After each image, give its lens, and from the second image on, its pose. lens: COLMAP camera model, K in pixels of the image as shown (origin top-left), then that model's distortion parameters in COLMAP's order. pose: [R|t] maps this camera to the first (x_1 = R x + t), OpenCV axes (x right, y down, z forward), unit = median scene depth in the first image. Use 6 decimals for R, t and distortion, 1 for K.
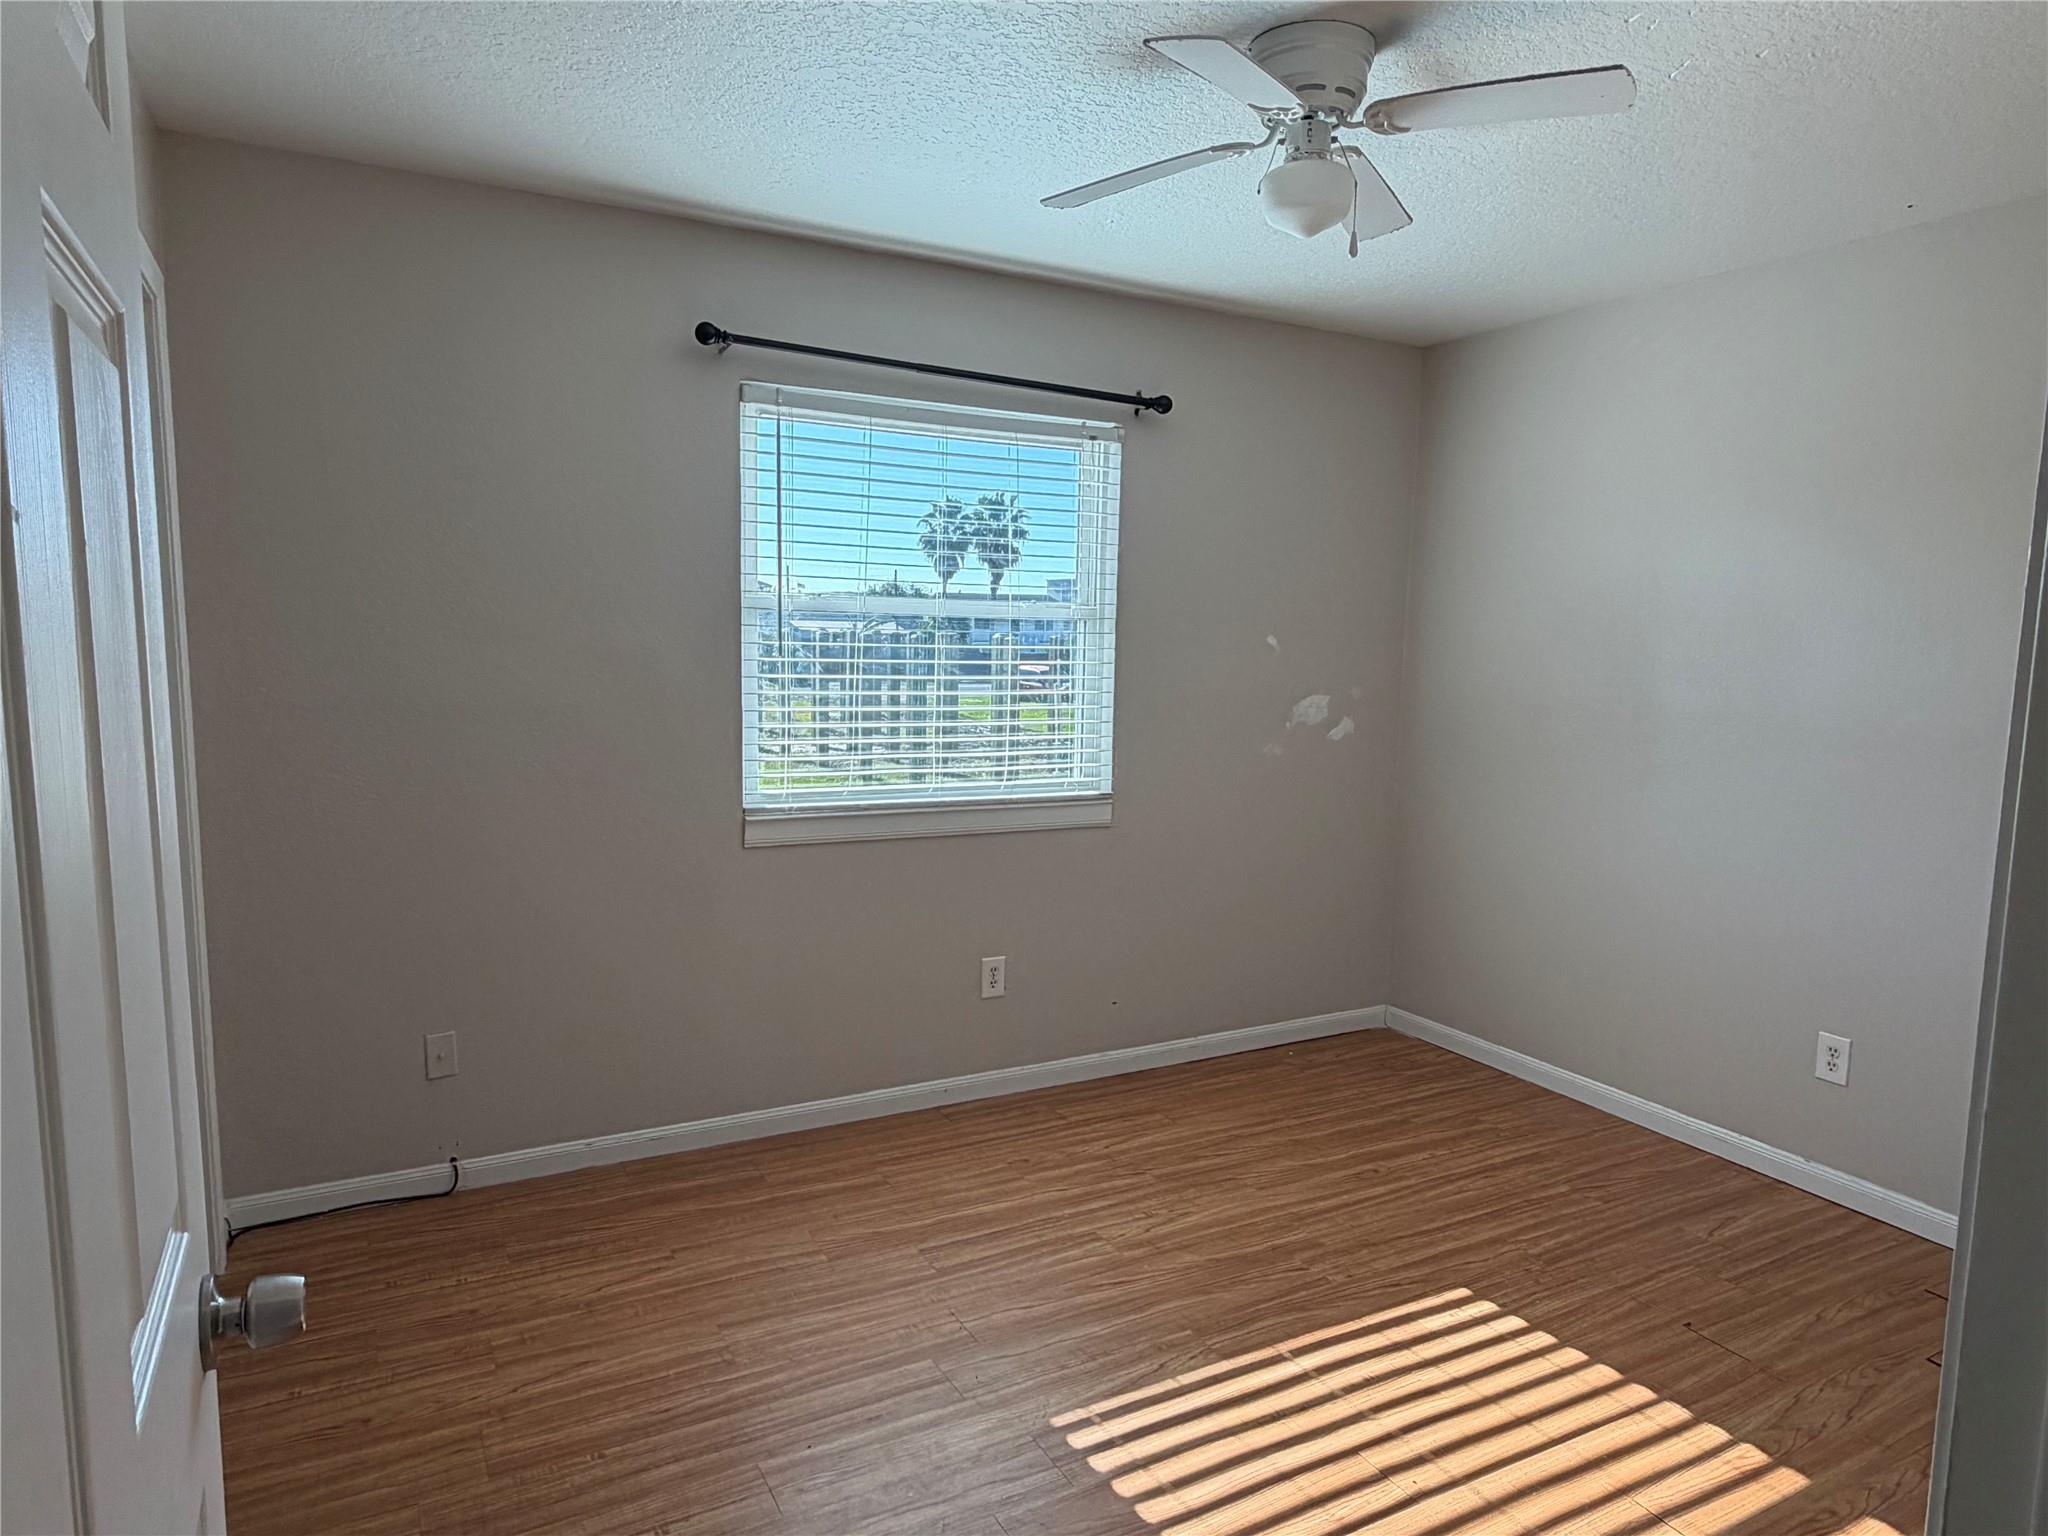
lens RADIAL K [[1258.5, 0, 1030.3], [0, 1258.5, 775.8], [0, 0, 1]] dist [-0.004162, 0.001367]
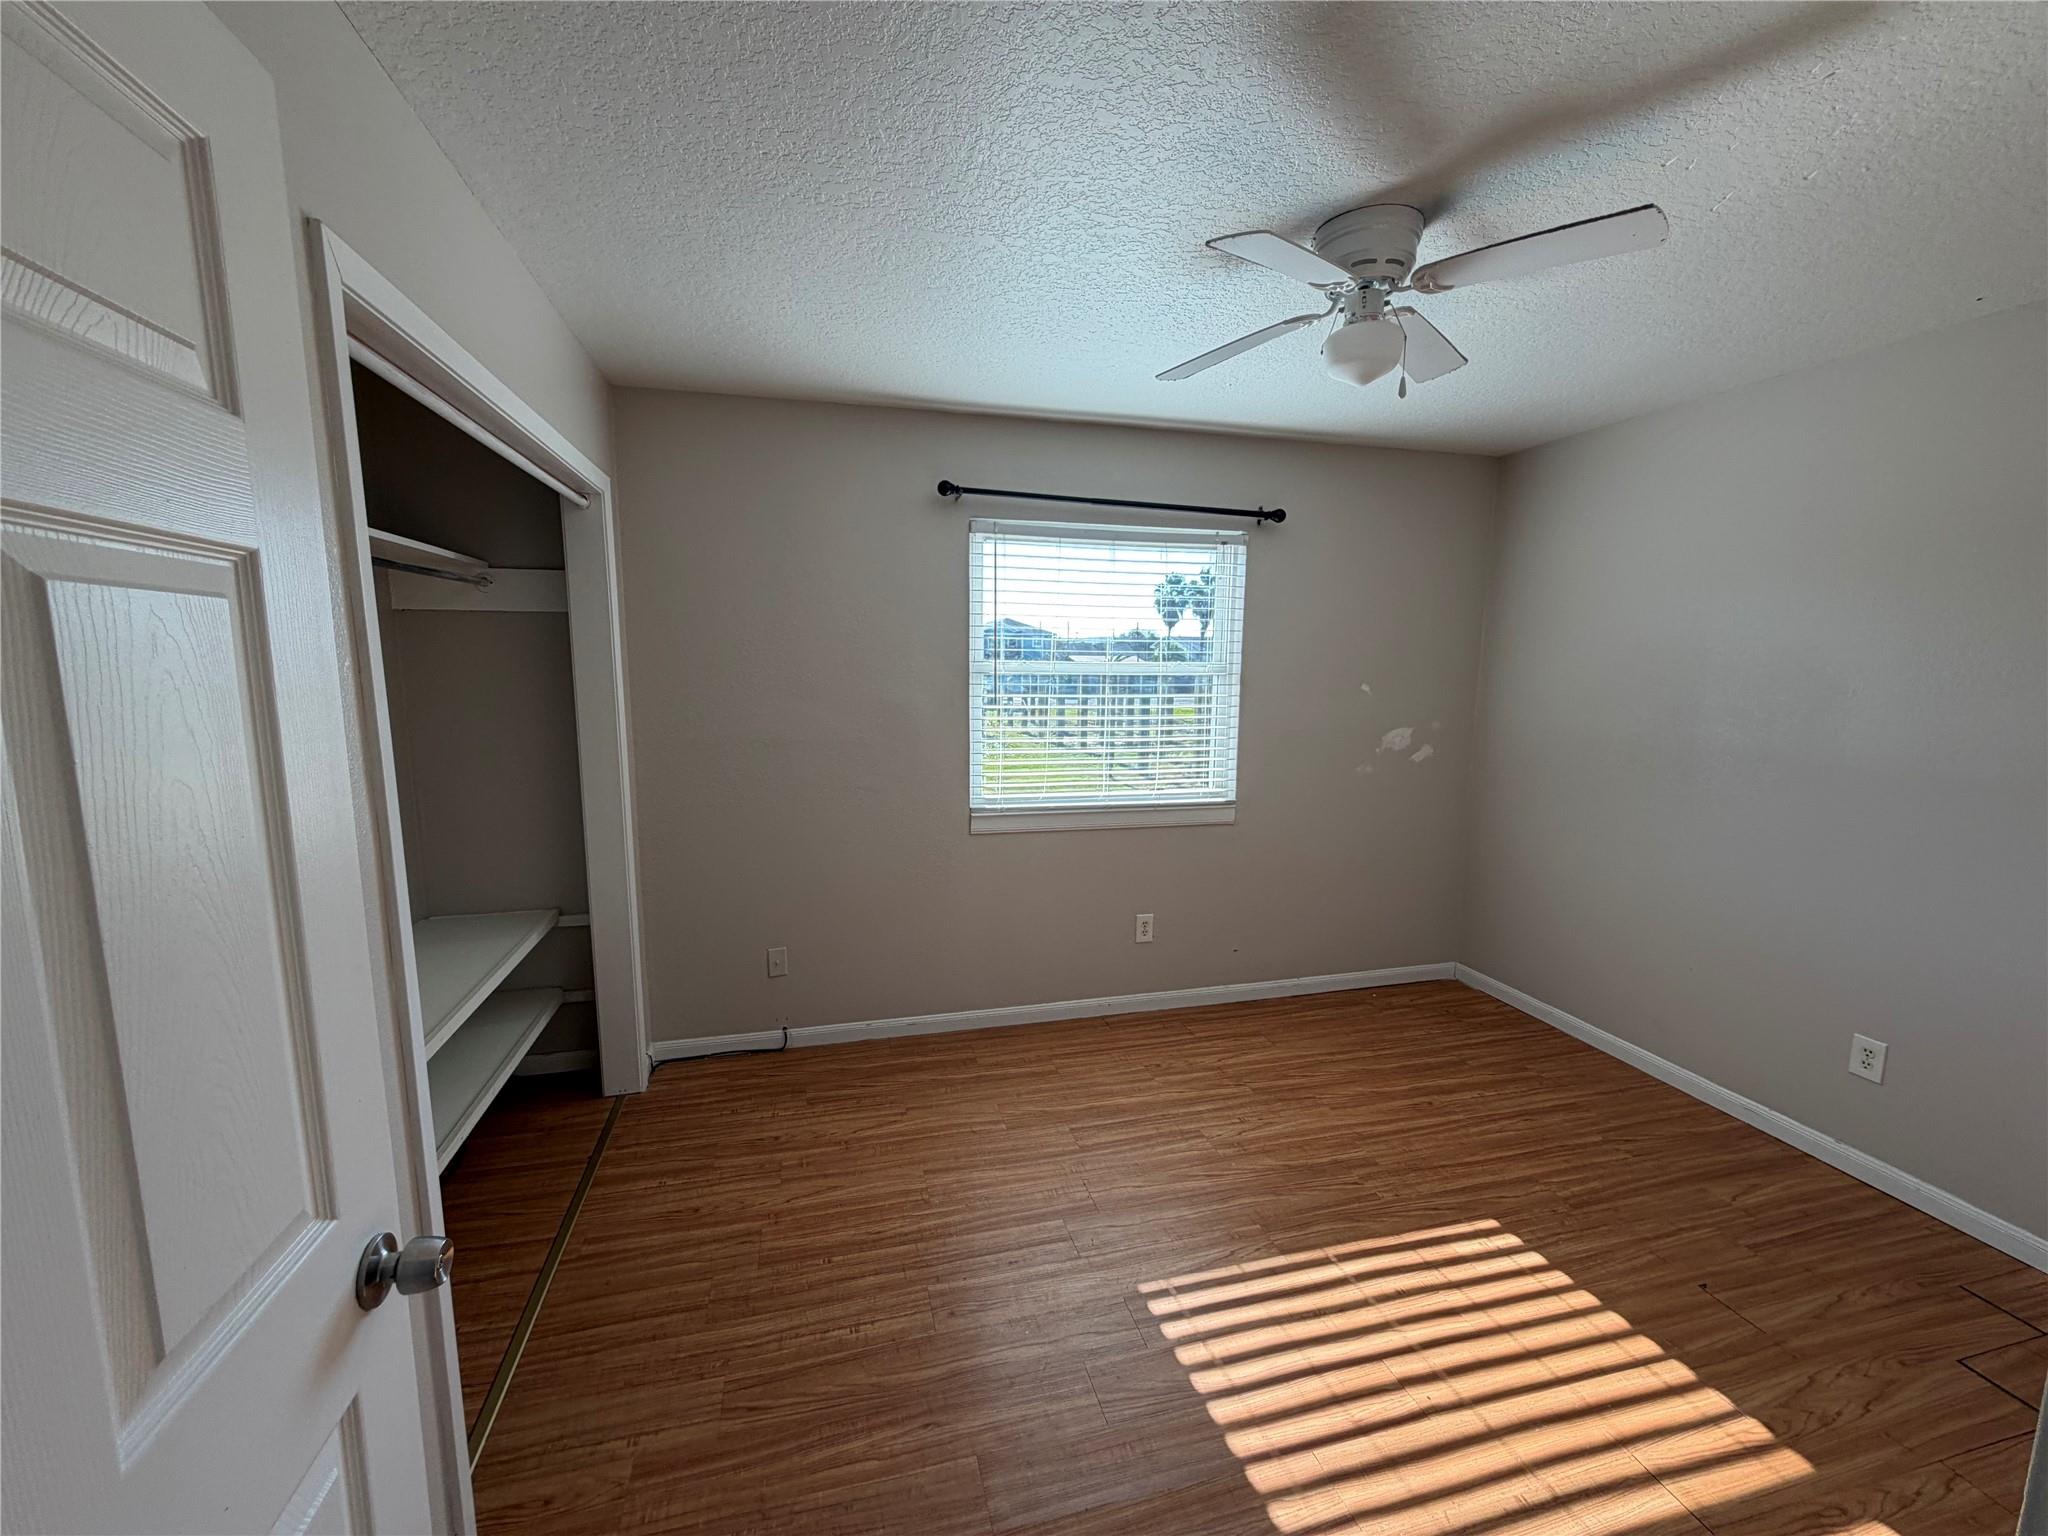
lens RADIAL K [[814.6, 0, 1017.2], [0, 814.6, 768.7], [0, 0, 1]] dist [-0.001231, 0.000025]
pose [[0.967713, 0.019591, -0.251291, 0.076852], [-0.015291, 0.999702, 0.019053, -0.046179], [0.251589, -0.014595, 0.967724, 0.100554]]
